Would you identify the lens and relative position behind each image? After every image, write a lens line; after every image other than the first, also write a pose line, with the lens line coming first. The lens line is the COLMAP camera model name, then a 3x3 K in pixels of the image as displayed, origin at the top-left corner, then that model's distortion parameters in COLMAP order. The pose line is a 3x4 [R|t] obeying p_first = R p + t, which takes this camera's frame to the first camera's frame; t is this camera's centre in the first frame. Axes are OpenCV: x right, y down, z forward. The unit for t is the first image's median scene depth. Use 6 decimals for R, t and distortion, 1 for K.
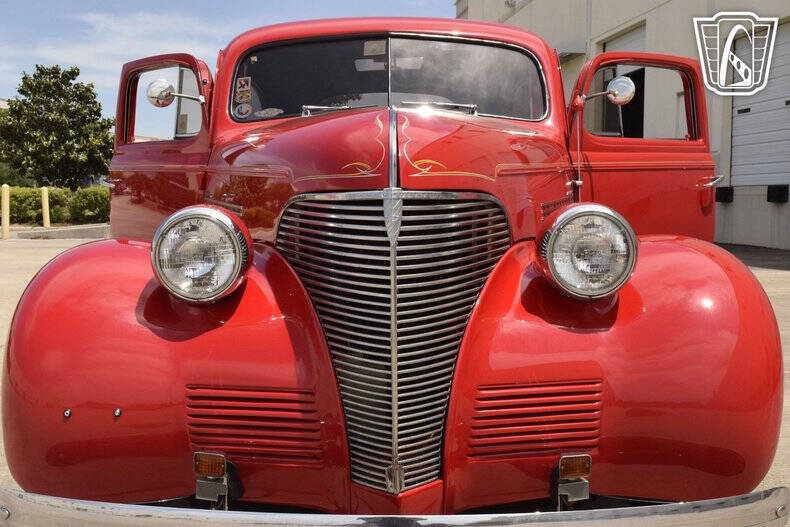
lens RADIAL K [[1096.3, 0, 394.2], [0, 1096.3, 261.0], [0, 0, 1]] dist [0.047281, 0.000000]
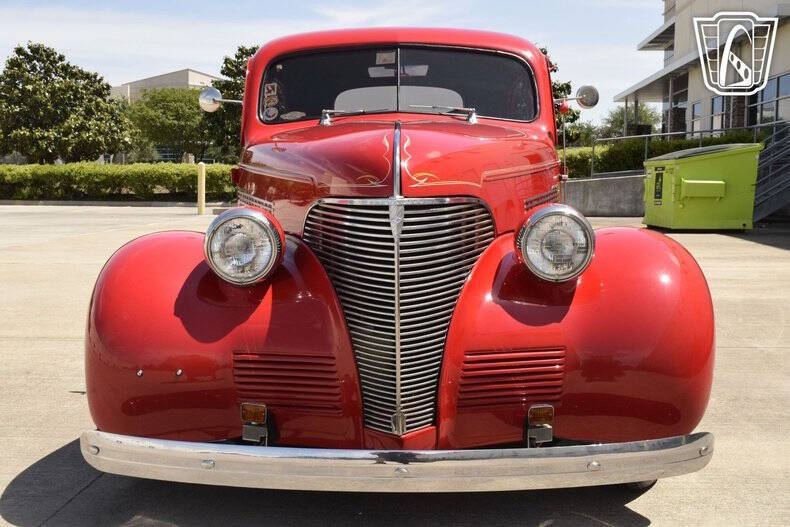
lens RADIAL K [[1119.2, 0, 394.9], [0, 1119.2, 270.9], [0, 0, 1]] dist [0.107600, 0.000000]
pose [[0.999891, -0.000714, -0.014762, 0.015401], [0.001217, 0.999417, 0.034111, -0.023280], [0.014729, -0.034125, 0.999309, -0.286797]]
